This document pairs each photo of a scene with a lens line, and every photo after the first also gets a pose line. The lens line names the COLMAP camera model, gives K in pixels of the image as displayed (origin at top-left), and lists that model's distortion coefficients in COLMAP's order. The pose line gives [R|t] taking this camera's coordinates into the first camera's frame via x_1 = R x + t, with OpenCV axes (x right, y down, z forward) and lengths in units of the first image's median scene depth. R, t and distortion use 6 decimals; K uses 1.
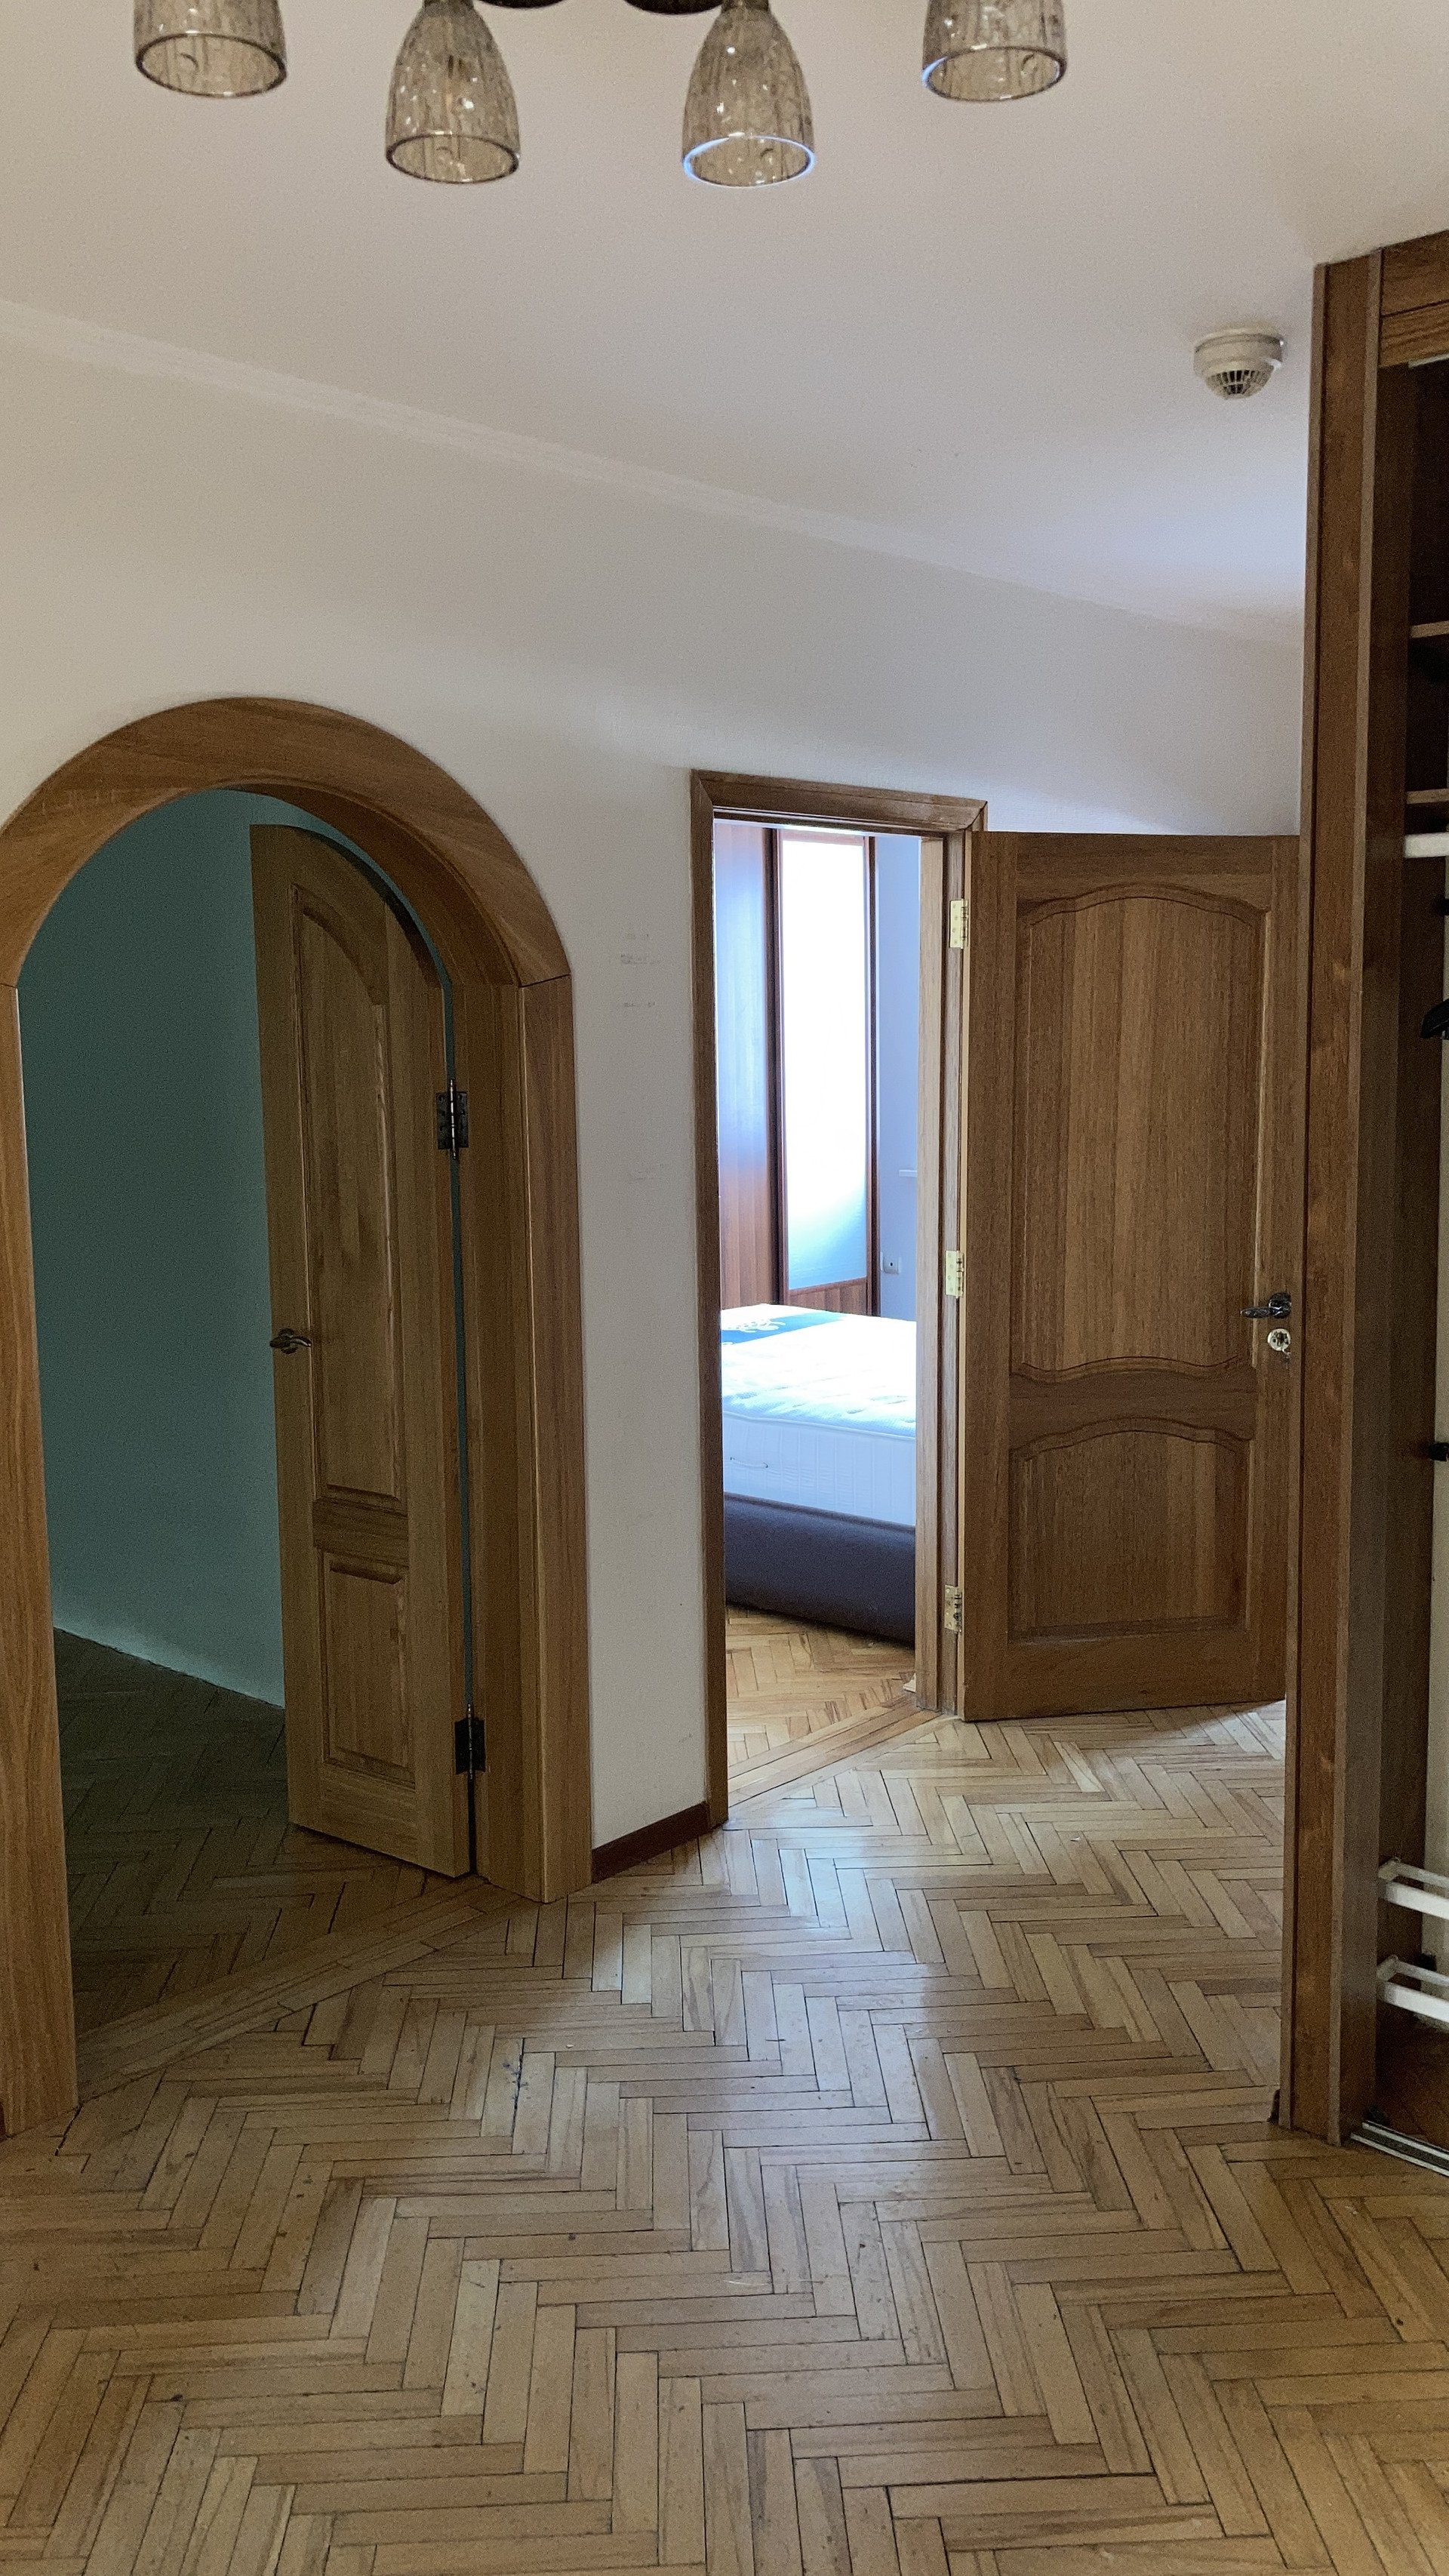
lens RADIAL K [[2132.3, 0, 730.2], [0, 2132.3, 1279.1], [0, 0, 1]] dist [0.023648, -0.030415]
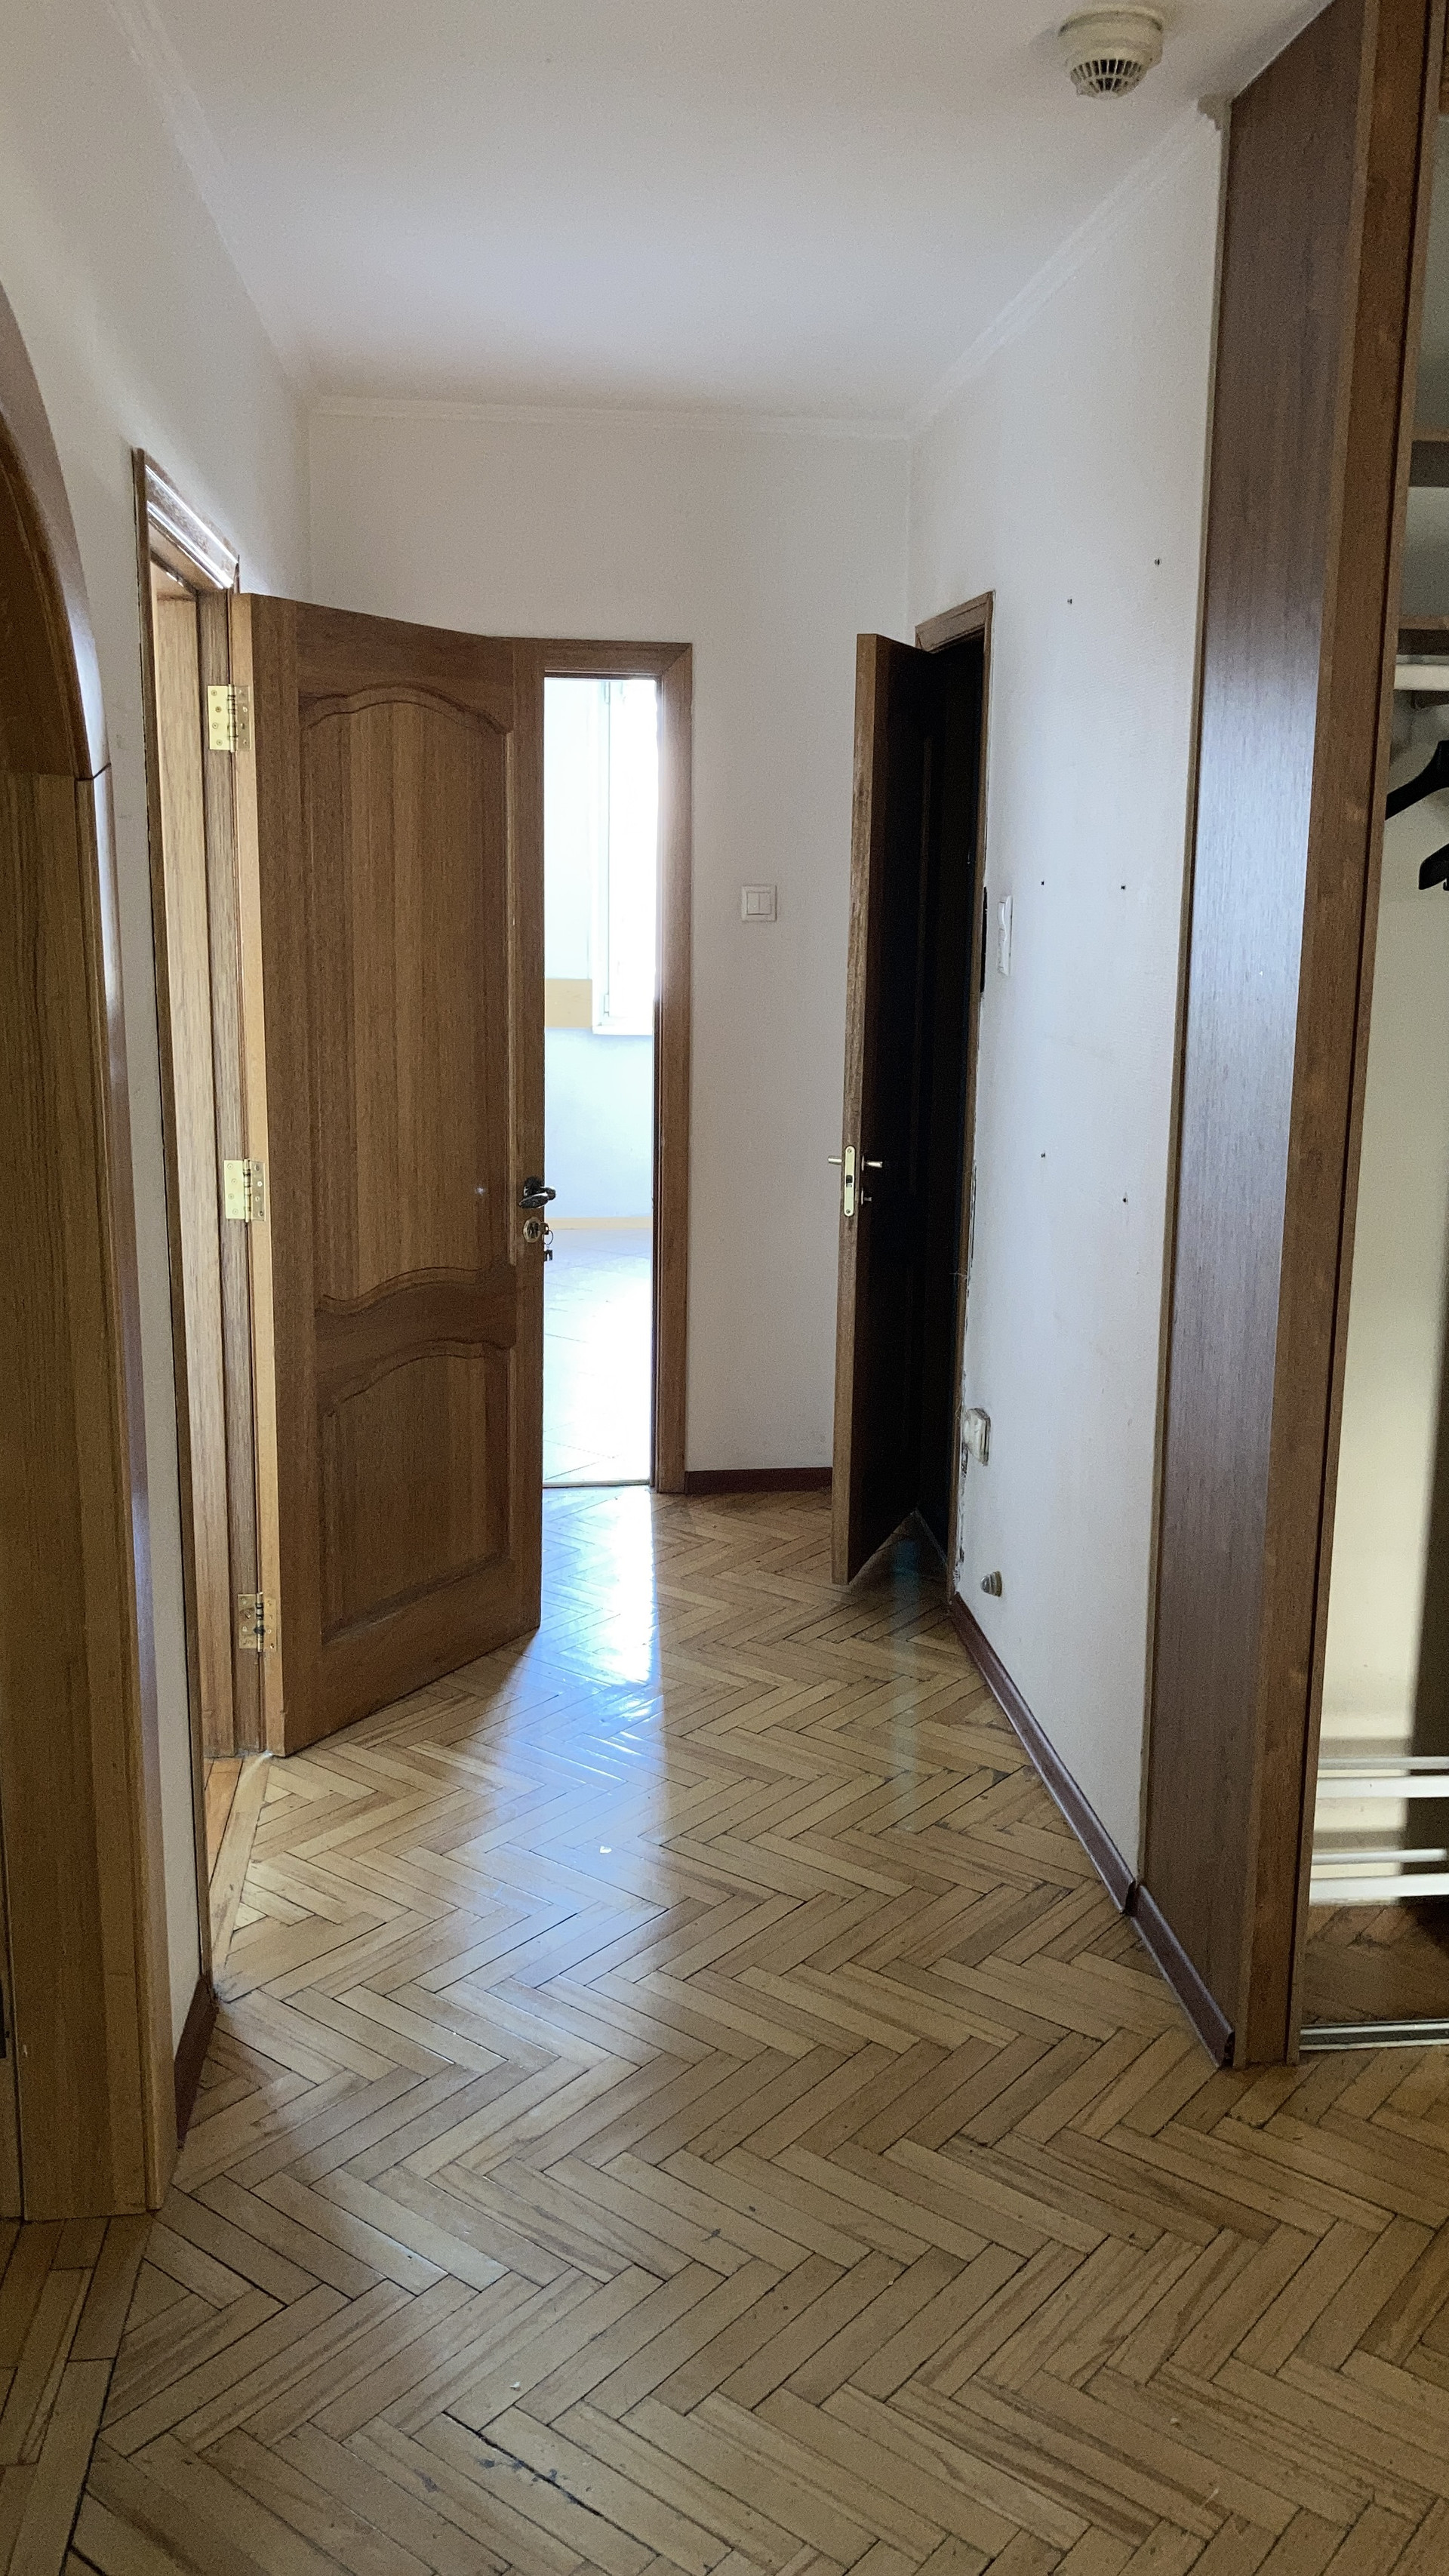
lens RADIAL K [[2132.3, 0, 723.4], [0, 2132.3, 1299.8], [0, 0, 1]] dist [0.023648, -0.030415]
pose [[0.652328, -0.136524, 0.745540, -0.356058], [0.072630, 0.990377, 0.117809, -0.041138], [-0.754449, -0.022702, 0.655966, 0.373925]]
